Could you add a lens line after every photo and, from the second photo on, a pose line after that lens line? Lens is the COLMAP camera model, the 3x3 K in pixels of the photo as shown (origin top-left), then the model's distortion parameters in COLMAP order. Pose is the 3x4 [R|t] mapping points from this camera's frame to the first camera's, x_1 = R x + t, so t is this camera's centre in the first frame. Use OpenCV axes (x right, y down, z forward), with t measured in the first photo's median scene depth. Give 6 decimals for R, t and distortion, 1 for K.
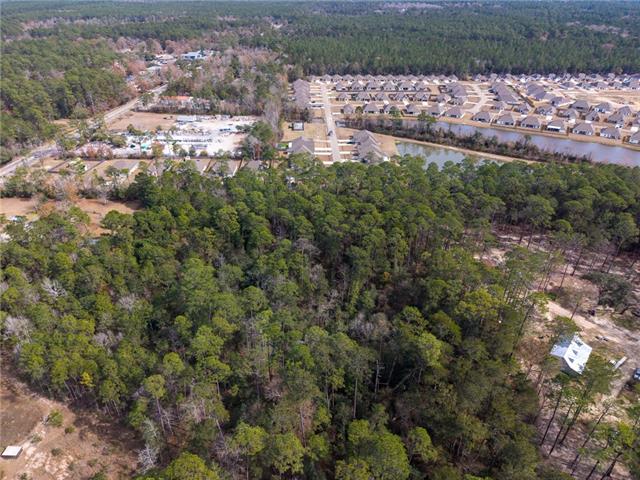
lens RADIAL K [[436.0, 0, 320.2], [0, 436.0, 241.5], [0, 0, 1]] dist [0.004903, -0.003072]
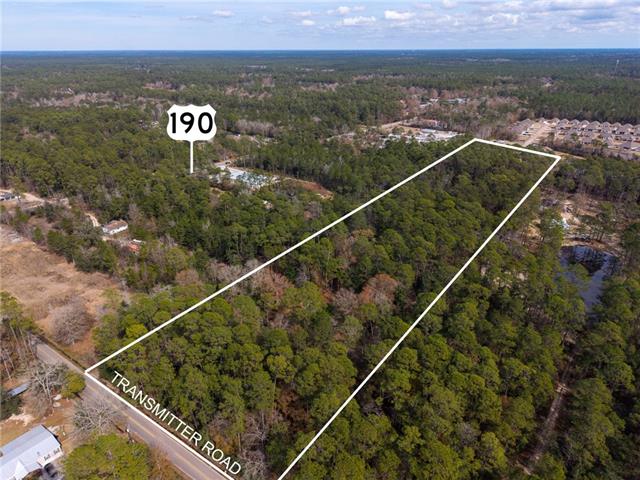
lens RADIAL K [[436.0, 0, 318.0], [0, 436.0, 239.3], [0, 0, 1]] dist [0.004903, -0.003072]
pose [[0.814537, 0.224705, -0.534825, 0.203350], [-0.289564, 0.956356, -0.039196, 0.184971], [0.502675, 0.186792, 0.844053, -0.310077]]
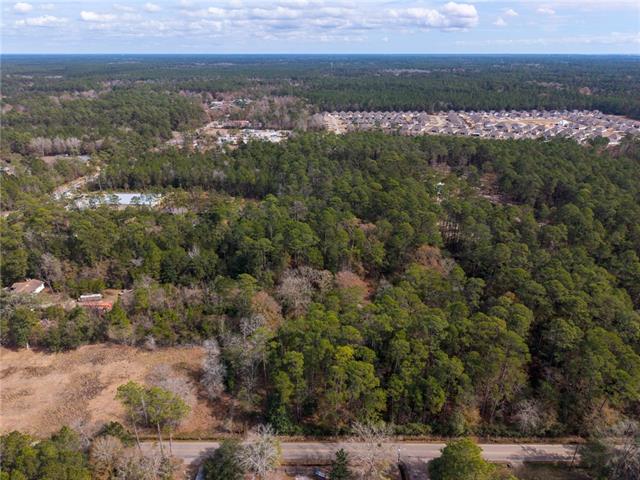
lens RADIAL K [[436.0, 0, 320.1], [0, 436.0, 239.2], [0, 0, 1]] dist [0.004903, -0.003072]
pose [[0.999890, 0.002265, -0.014650, -0.013402], [-0.004188, 0.991167, -0.132554, 0.225499], [0.014221, 0.132601, 0.991068, -0.369179]]
